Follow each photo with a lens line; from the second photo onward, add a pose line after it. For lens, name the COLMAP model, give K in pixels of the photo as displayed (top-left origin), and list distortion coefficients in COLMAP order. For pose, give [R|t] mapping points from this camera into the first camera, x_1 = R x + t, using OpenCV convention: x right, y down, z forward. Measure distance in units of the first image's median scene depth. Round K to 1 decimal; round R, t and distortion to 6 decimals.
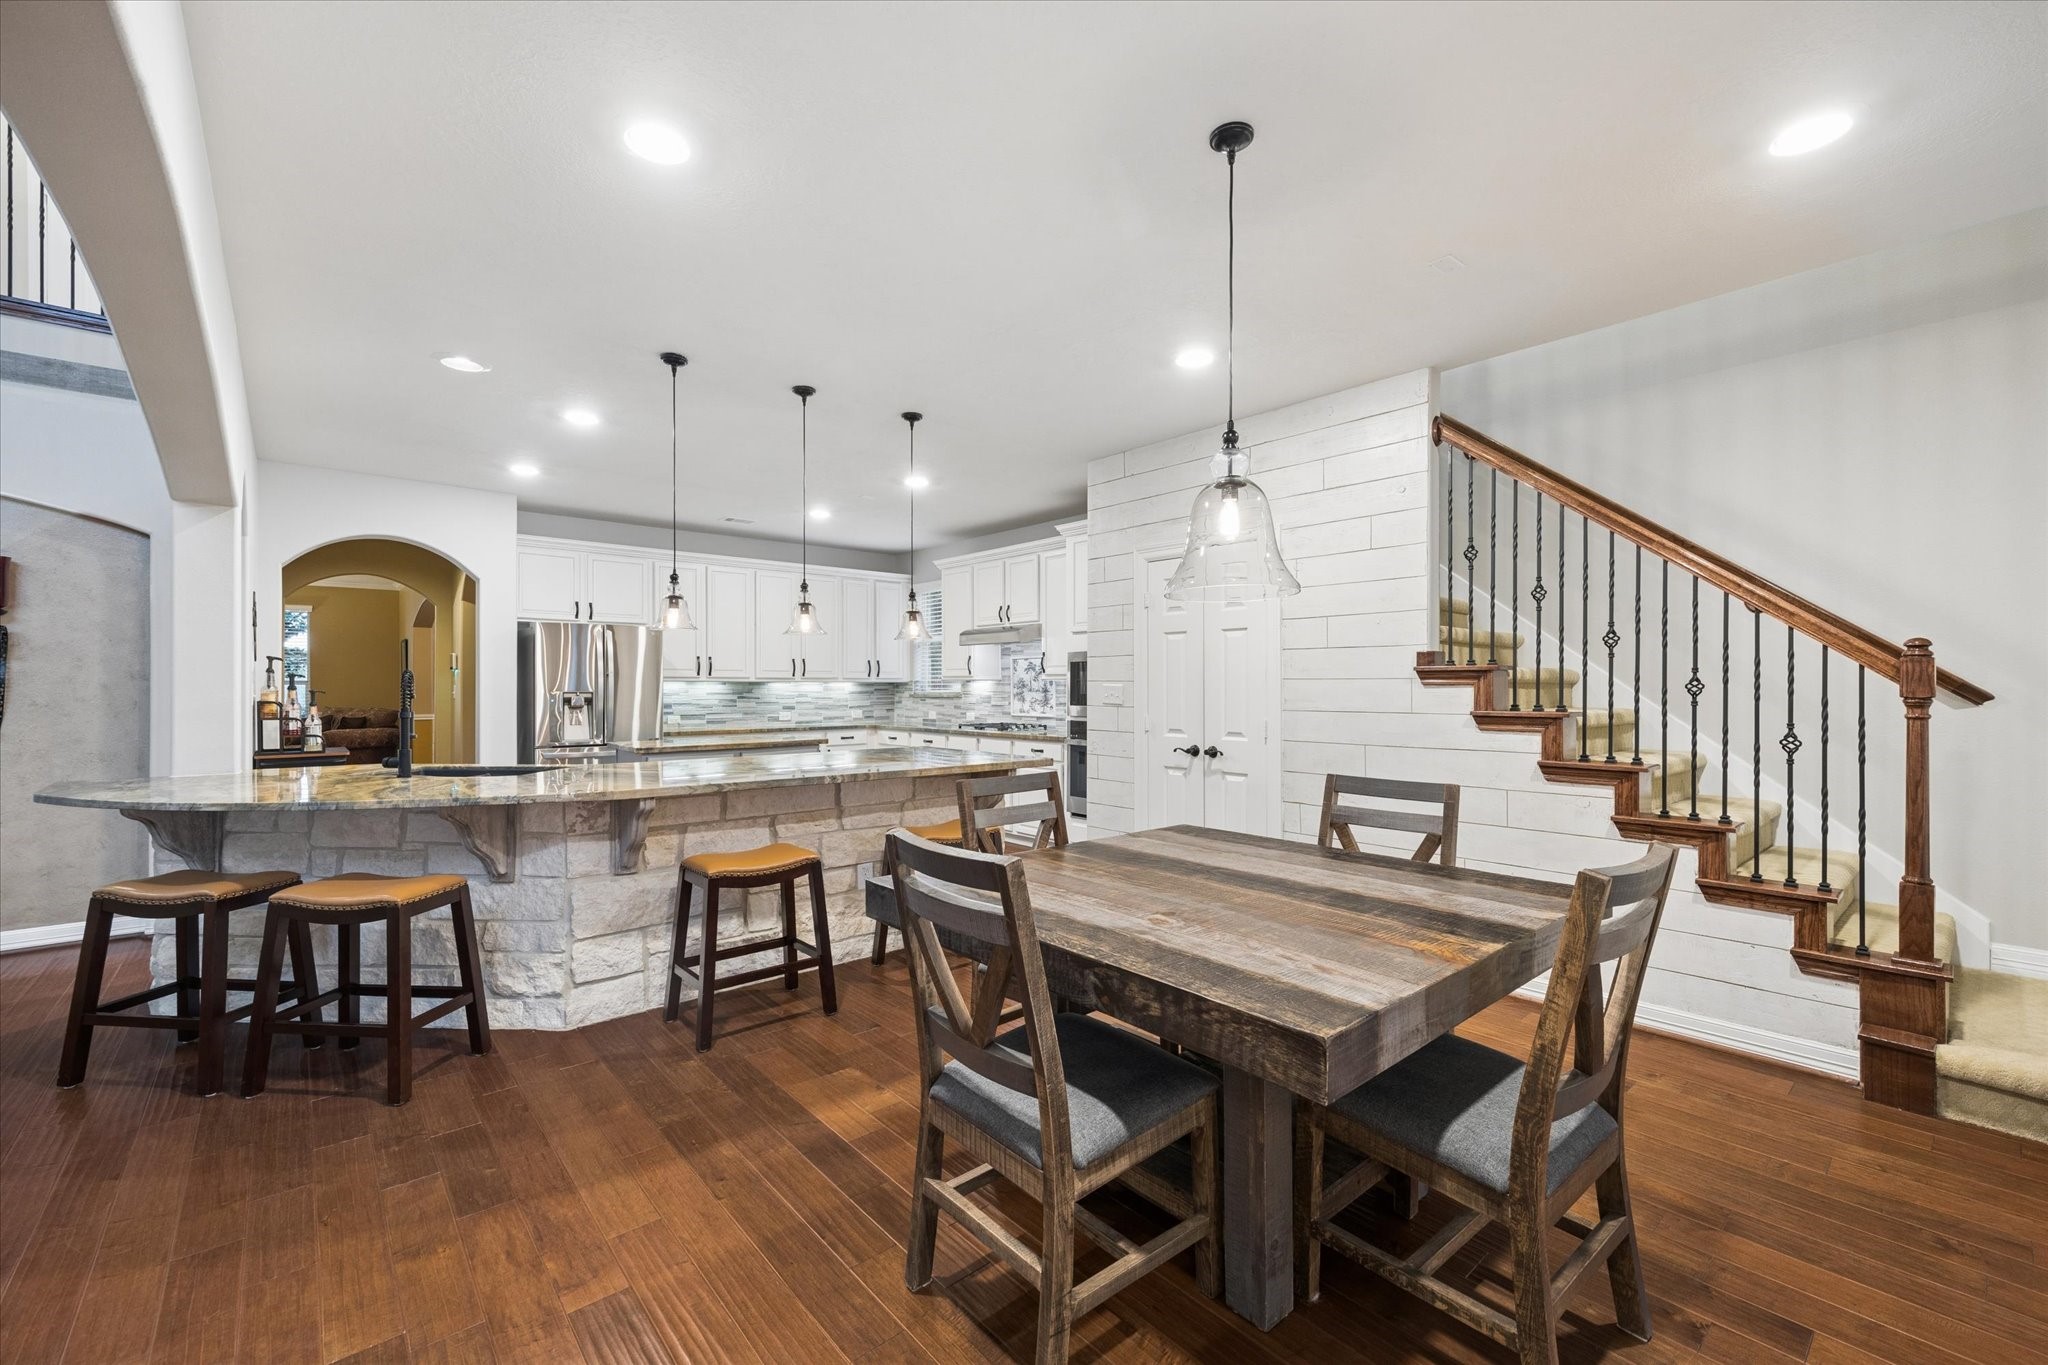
lens RADIAL K [[808.6, 0, 1024.0], [0, 808.6, 682.5], [0, 0, 1]] dist [-0.008122, 0.000039]
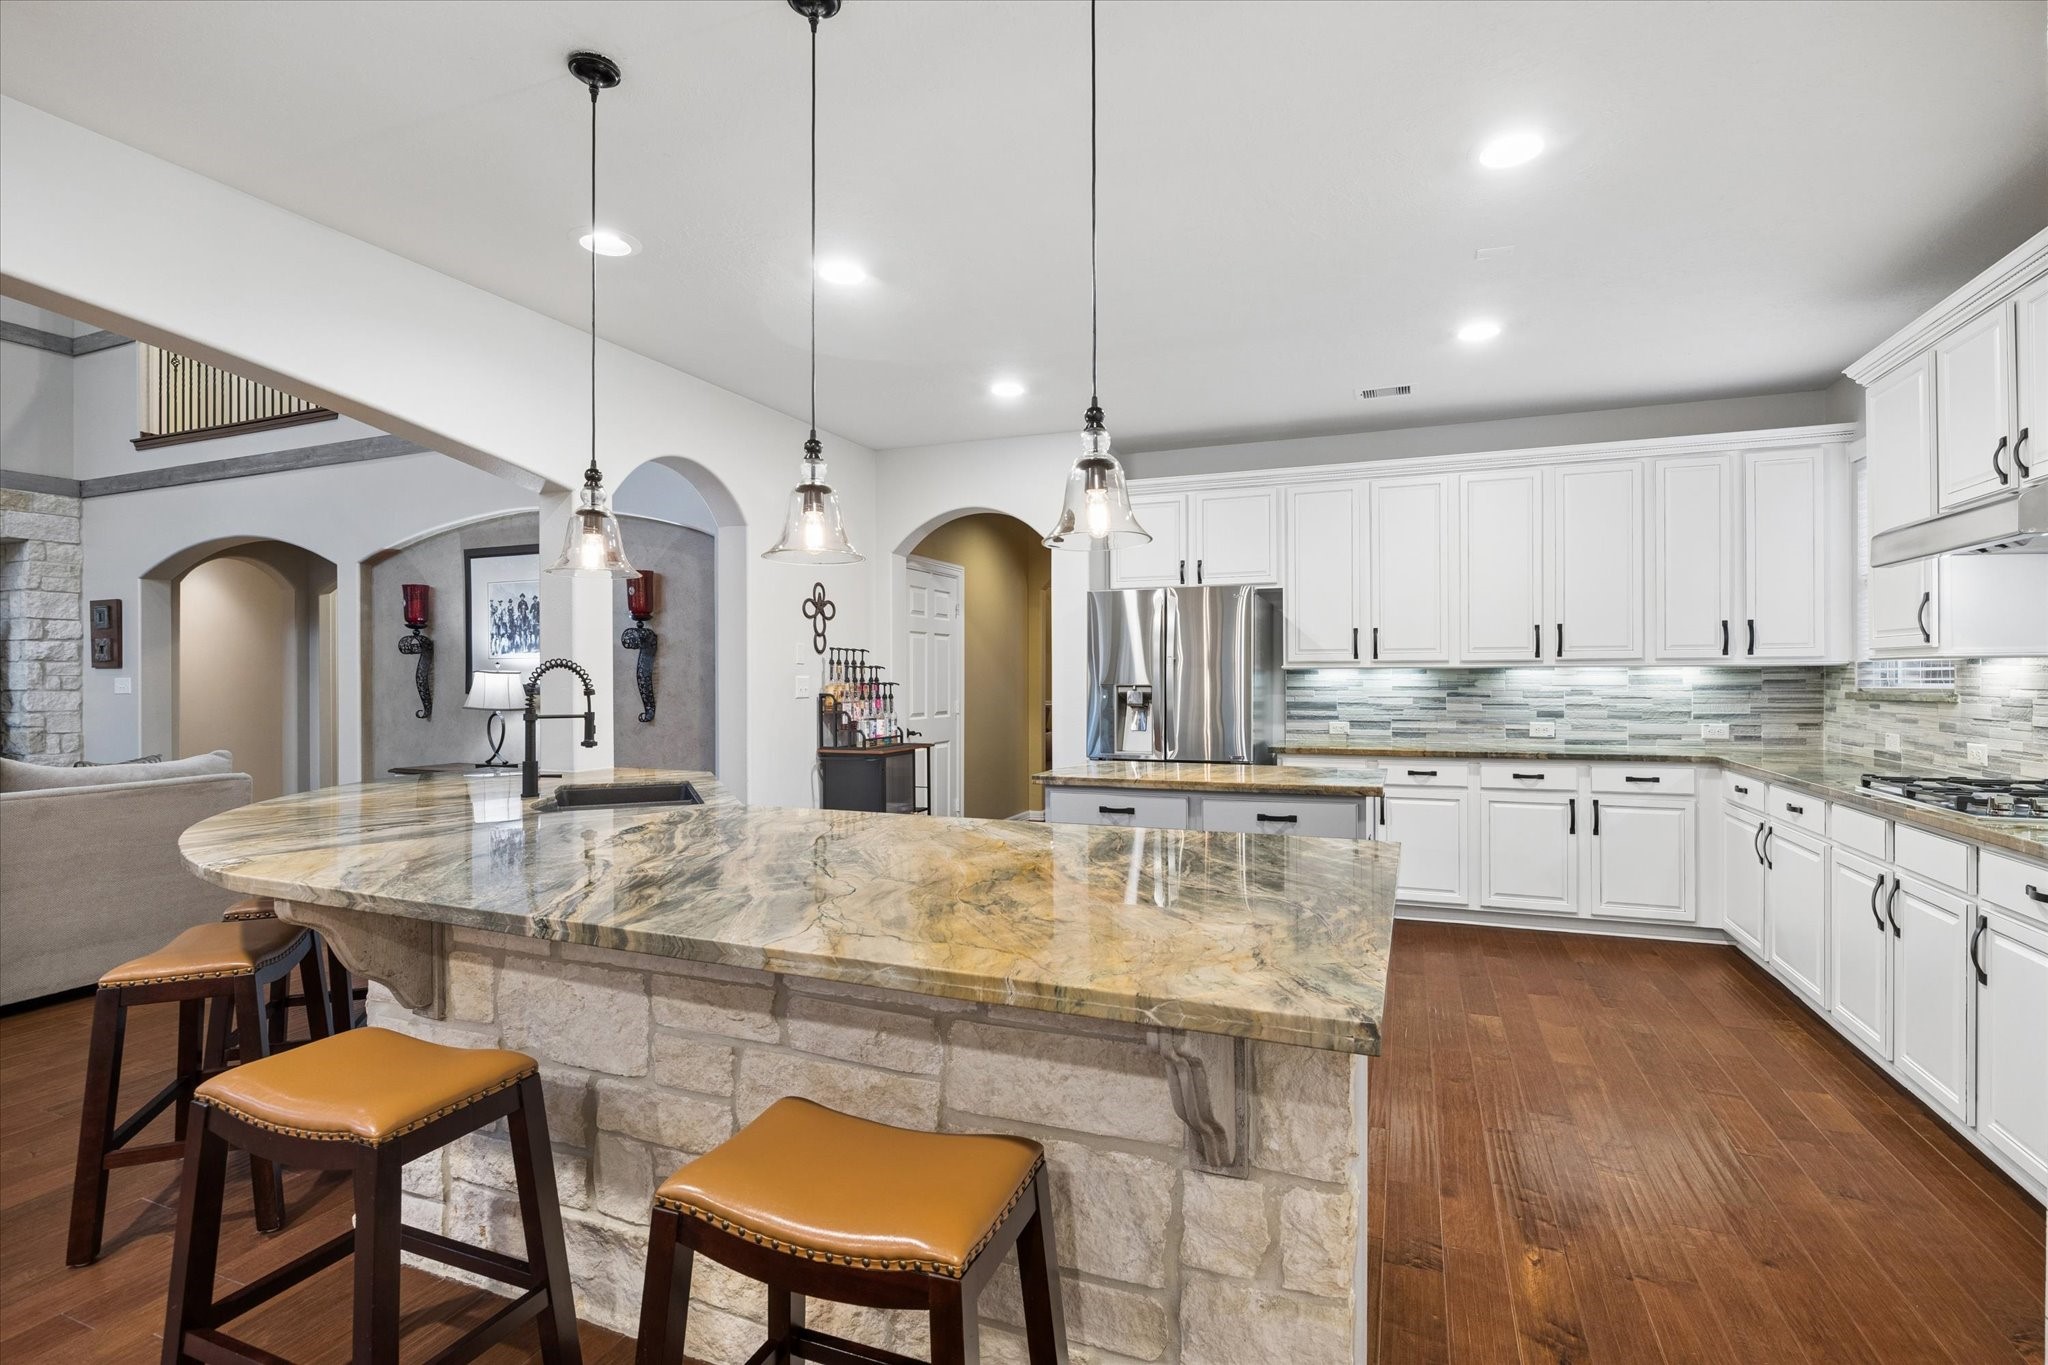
lens RADIAL K [[915.5, 0, 1094.8], [0, 915.5, 679.1], [0, 0, 1]] dist [-0.002782, -0.000241]
pose [[0.474510, -0.000558, -0.880250, 0.113642], [0.008777, 0.999953, 0.004097, 0.002046], [0.880206, -0.009670, 0.474493, 0.446059]]
